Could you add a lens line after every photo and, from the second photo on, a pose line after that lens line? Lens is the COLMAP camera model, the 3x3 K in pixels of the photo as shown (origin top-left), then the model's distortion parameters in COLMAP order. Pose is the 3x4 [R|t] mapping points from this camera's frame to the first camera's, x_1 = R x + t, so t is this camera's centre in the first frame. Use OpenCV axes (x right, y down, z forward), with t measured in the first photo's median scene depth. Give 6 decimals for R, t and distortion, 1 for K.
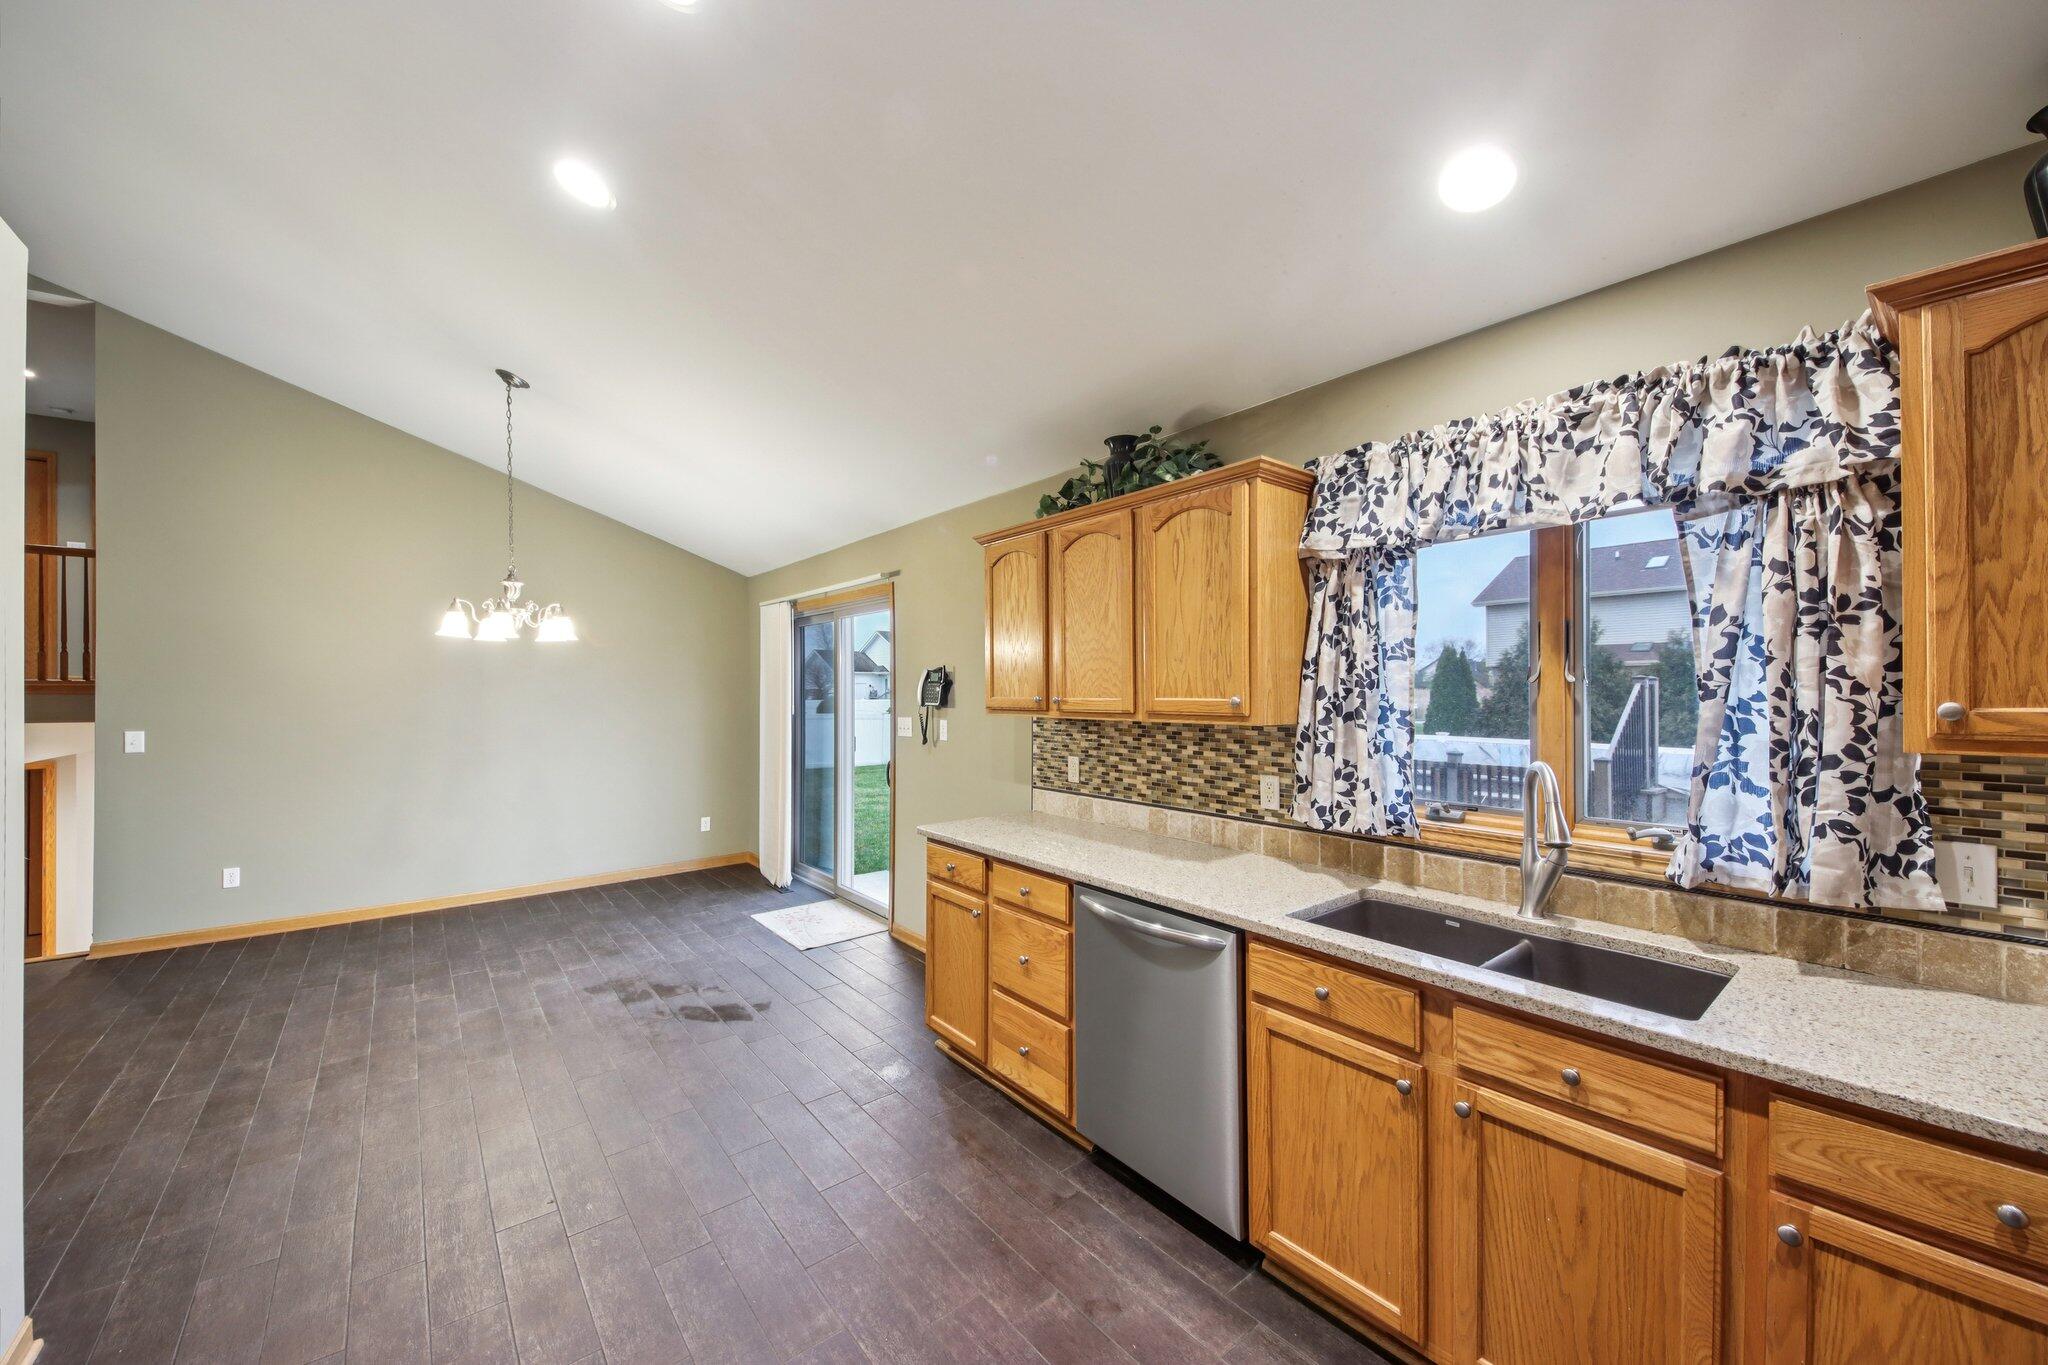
lens RADIAL K [[744.6, 0, 992.2], [0, 744.6, 675.0], [0, 0, 1]] dist [0.076269, -0.029711]
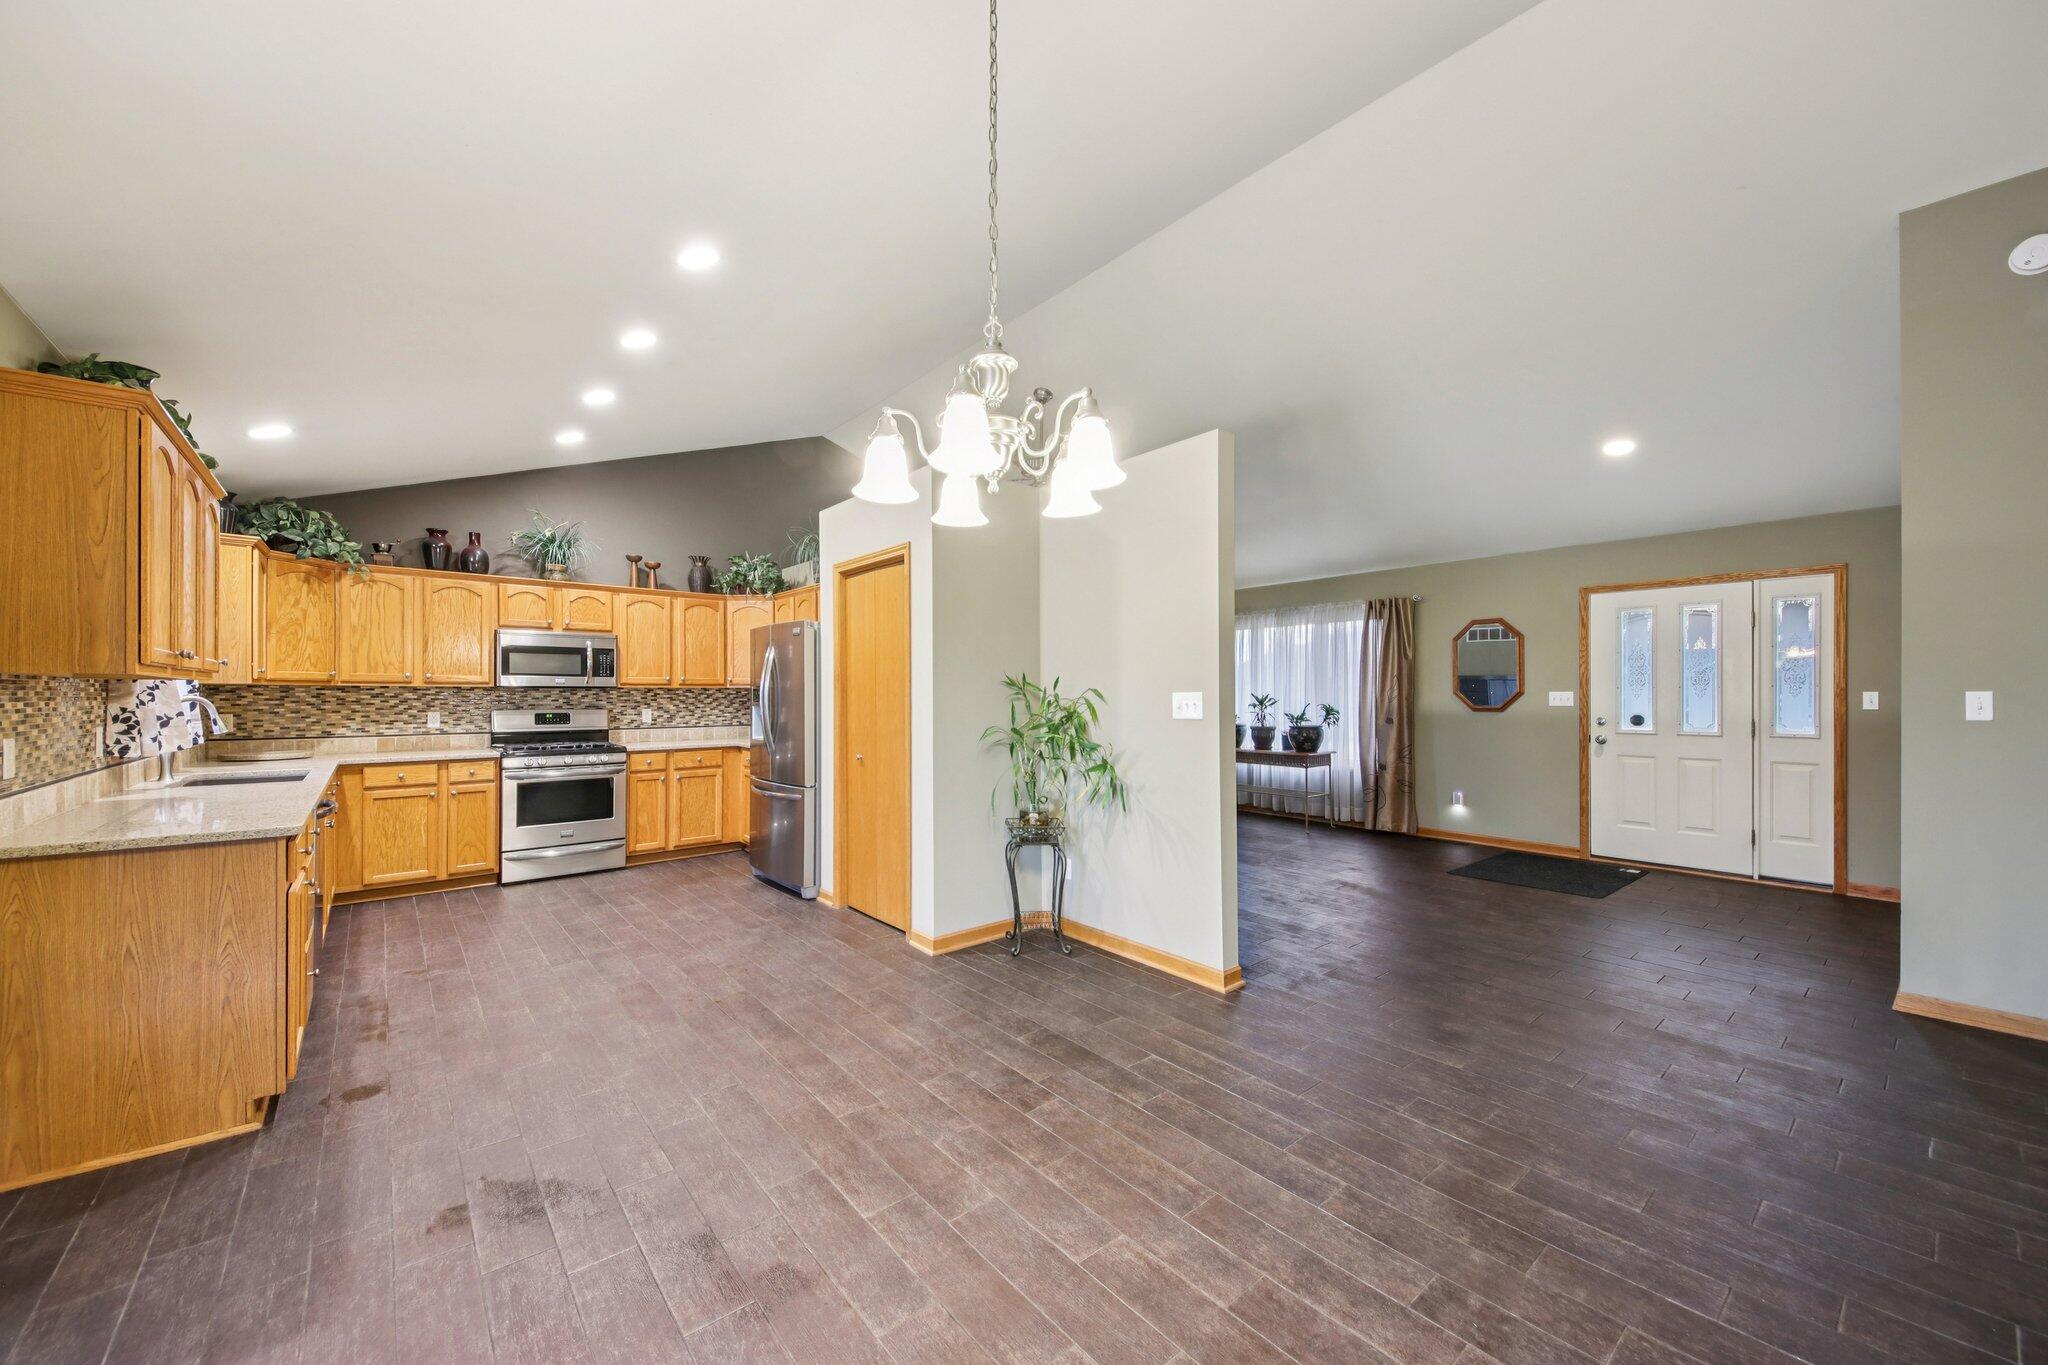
lens RADIAL K [[760.4, 0, 1020.5], [0, 760.4, 693.6], [0, 0, 1]] dist [0.050556, -0.032021]
pose [[-0.999461, 0.004249, -0.032557, -0.845522], [0.004951, 0.999757, -0.021503, 0.101741], [0.032458, -0.021652, -0.999239, 1.920492]]
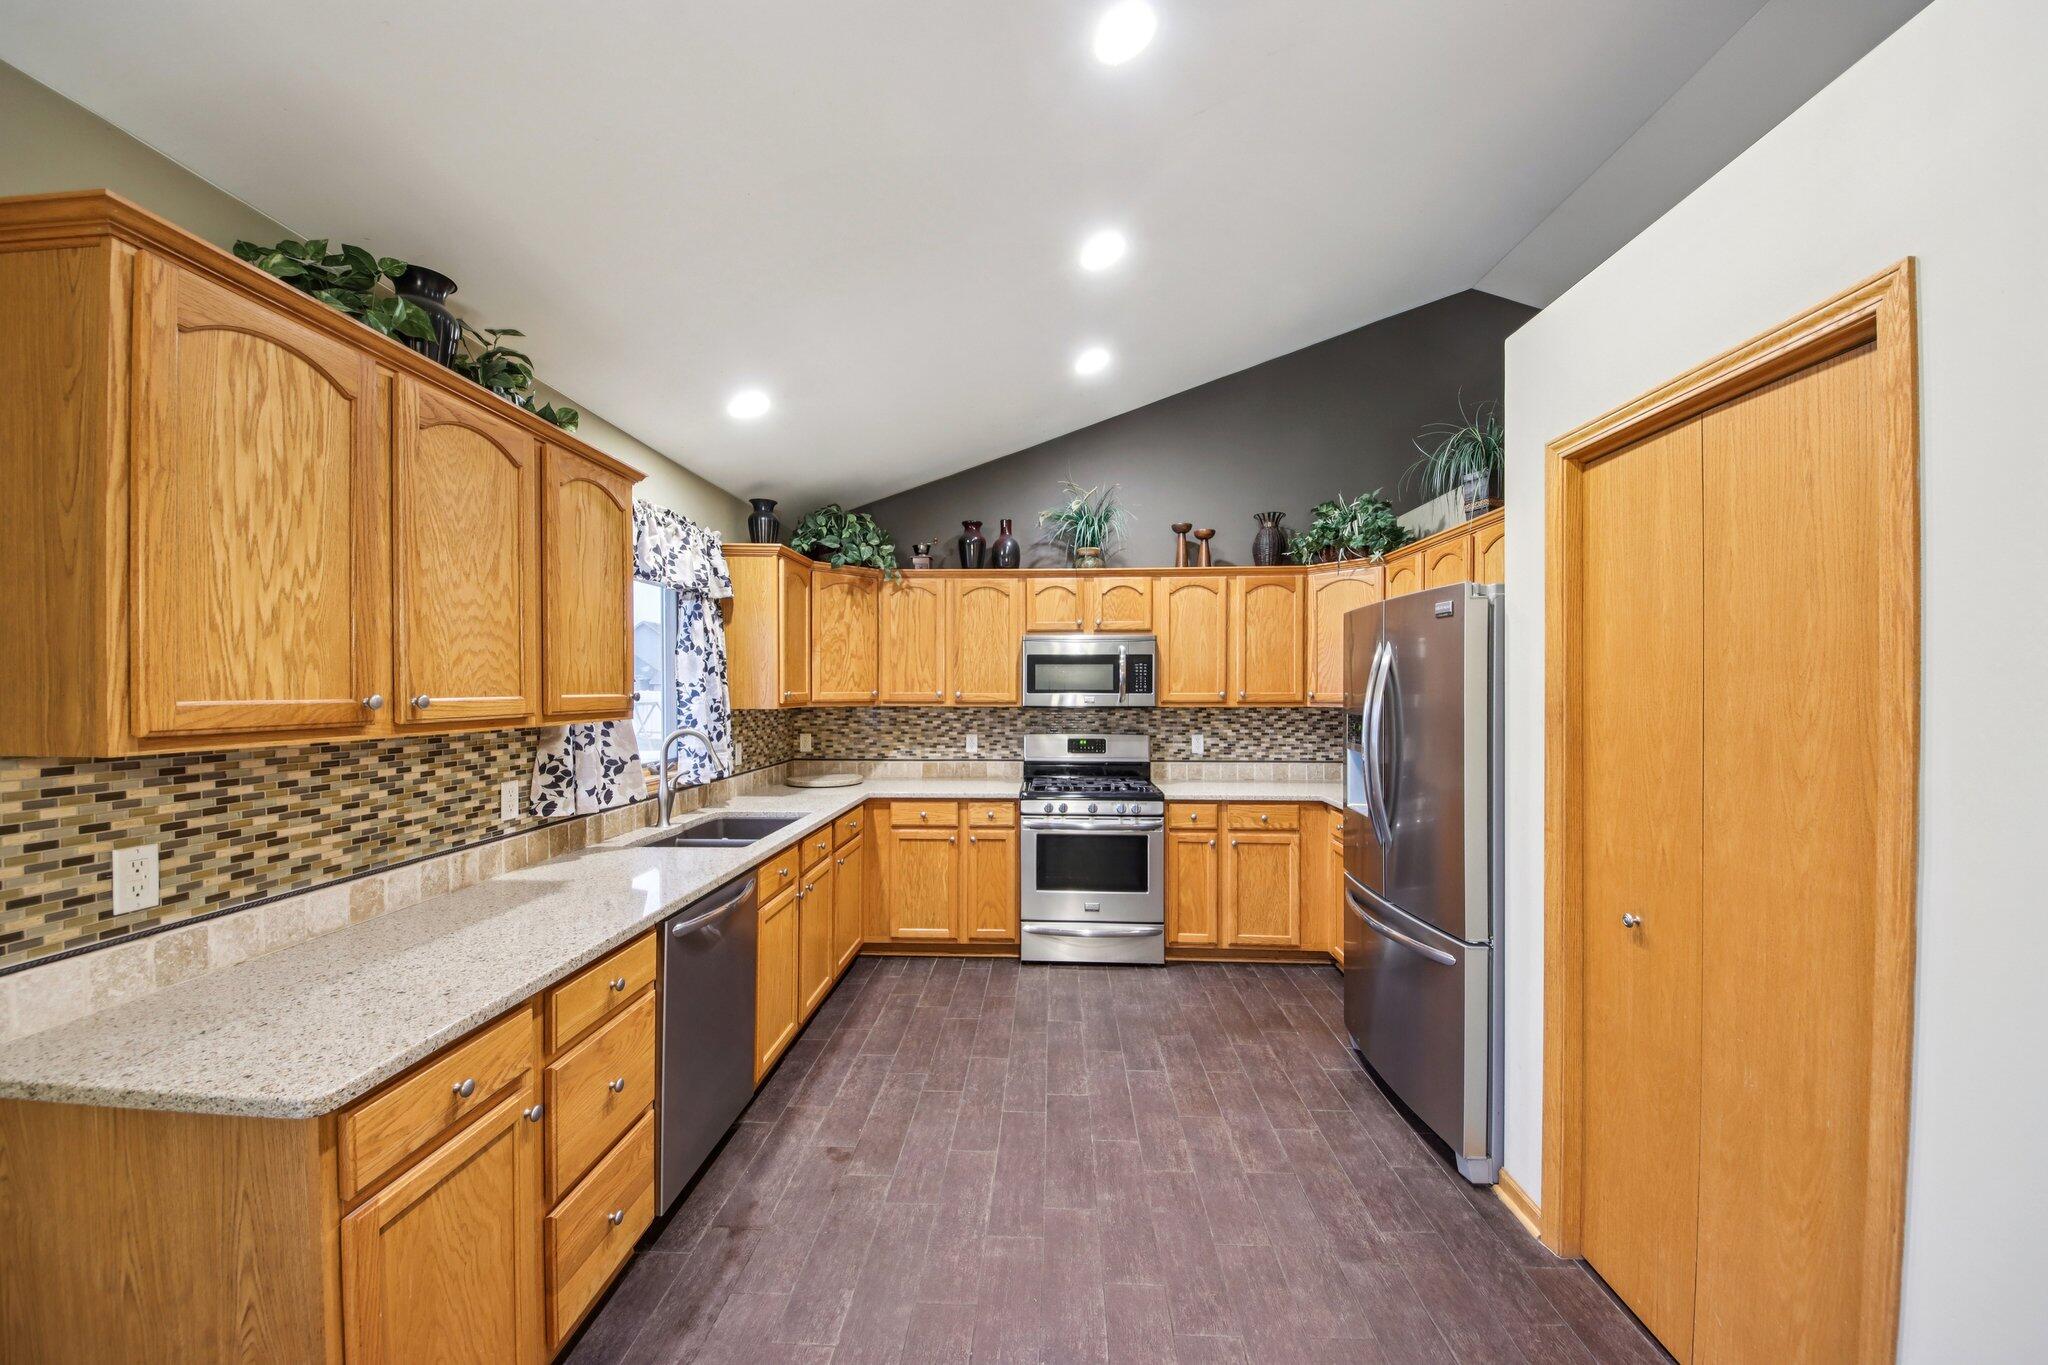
lens RADIAL K [[760.4, 0, 1020.5], [0, 760.4, 693.6], [0, 0, 1]] dist [0.050556, -0.032021]
pose [[-0.760238, 0.000071, 0.649645, -0.600830], [-0.009499, 0.999892, -0.011225, 0.029887], [-0.649575, -0.014705, -0.760155, 1.145511]]
